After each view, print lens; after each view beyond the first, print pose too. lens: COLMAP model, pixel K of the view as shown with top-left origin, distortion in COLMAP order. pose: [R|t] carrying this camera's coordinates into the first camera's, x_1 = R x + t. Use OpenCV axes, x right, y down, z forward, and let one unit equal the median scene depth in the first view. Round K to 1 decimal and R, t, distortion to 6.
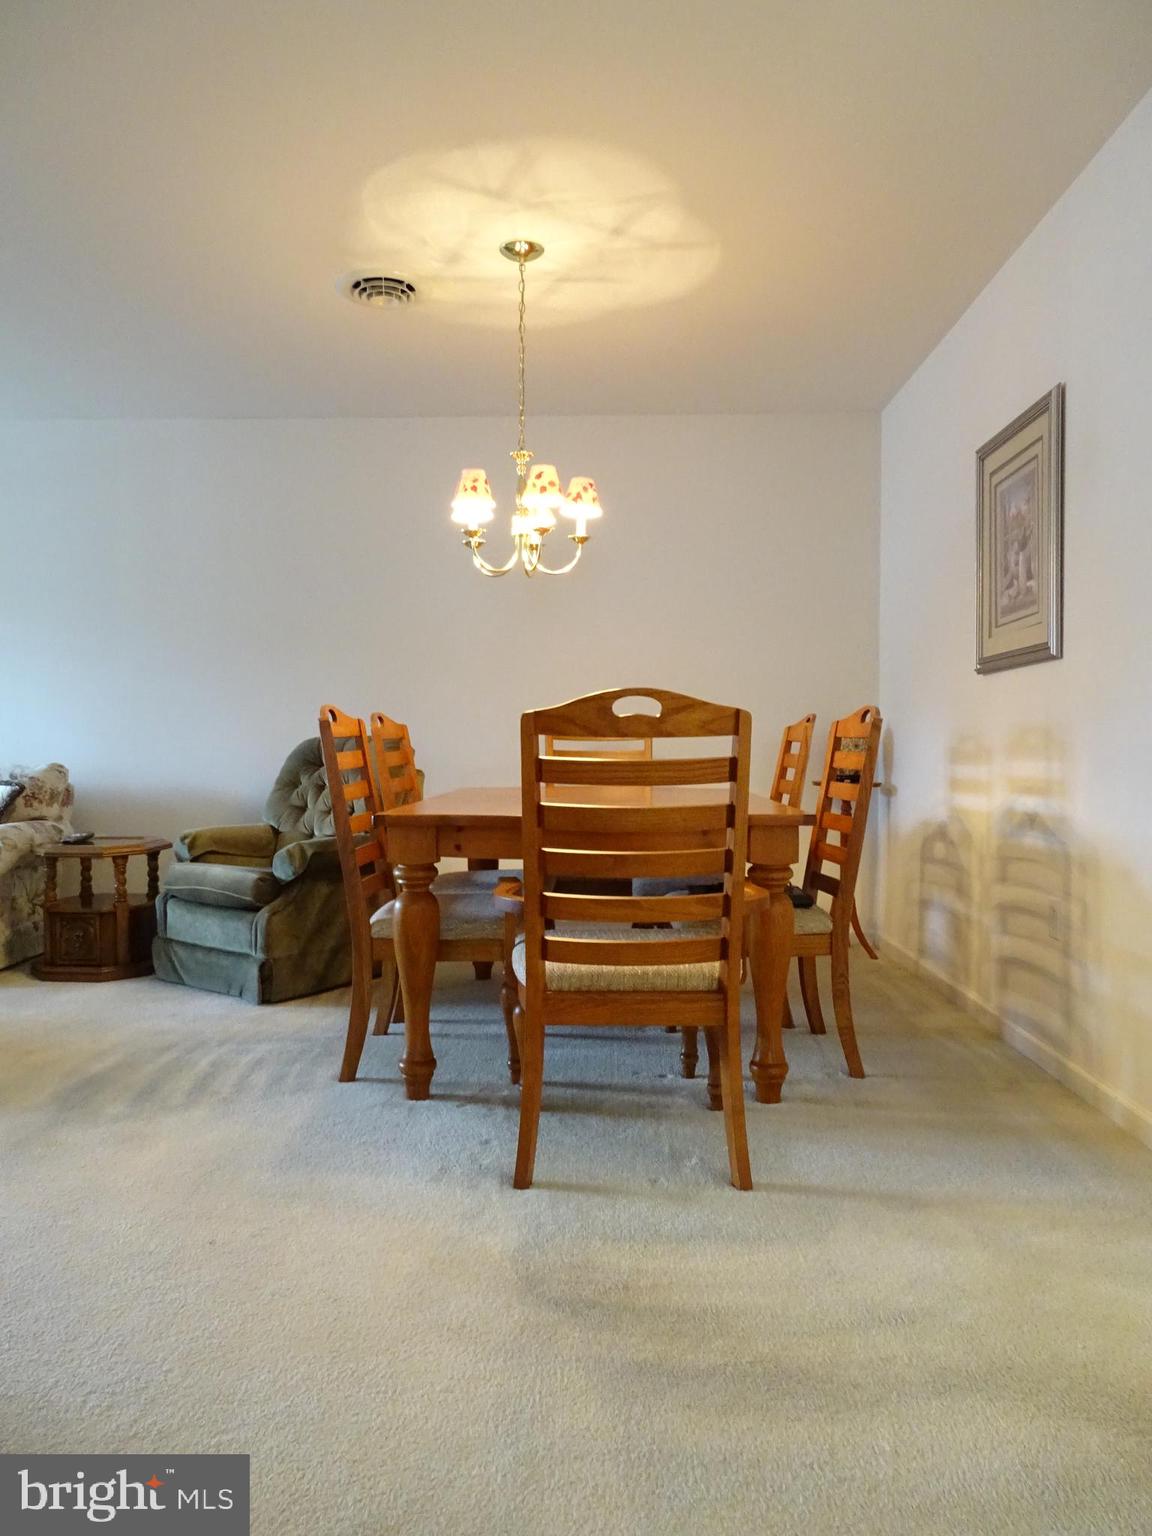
lens RADIAL K [[1085.9, 0, 572.1], [0, 1085.9, 768.5], [0, 0, 1]] dist [-0.006831, -0.001222]
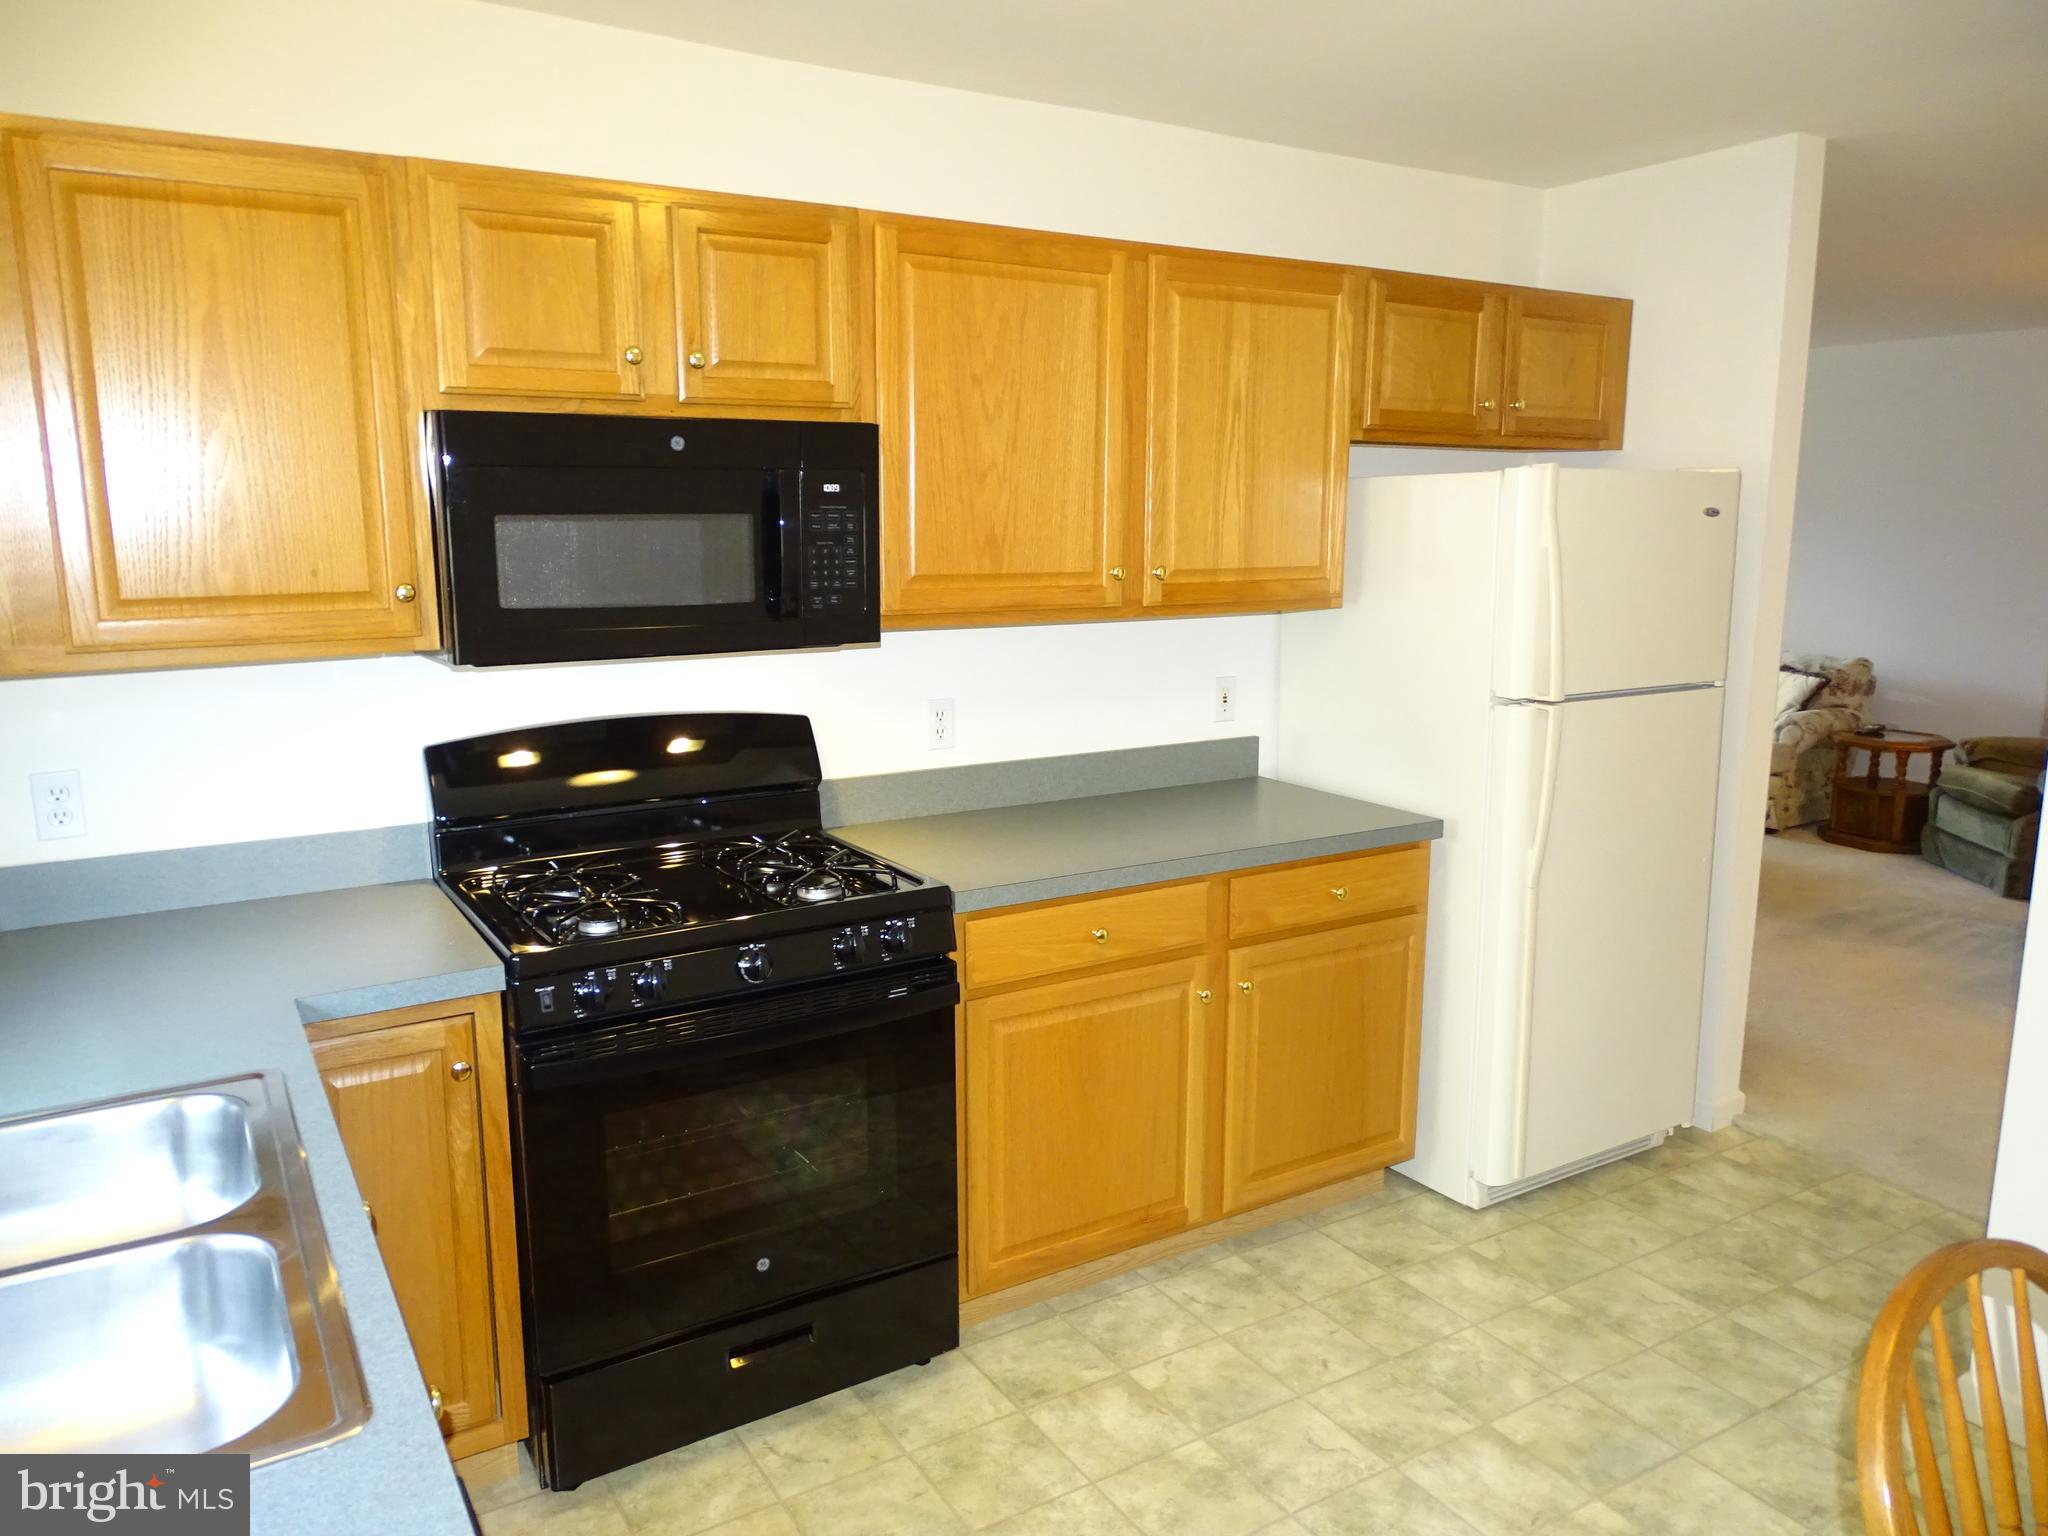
lens RADIAL K [[1447.9, 0, 1005.5], [0, 1447.9, 771.6], [0, 0, 1]] dist [-0.006831, -0.001222]
pose [[0.538718, 0.153202, -0.828440, 0.360831], [-0.024334, 0.985746, 0.166469, -0.135024], [0.842135, -0.069521, 0.534767, -0.663917]]
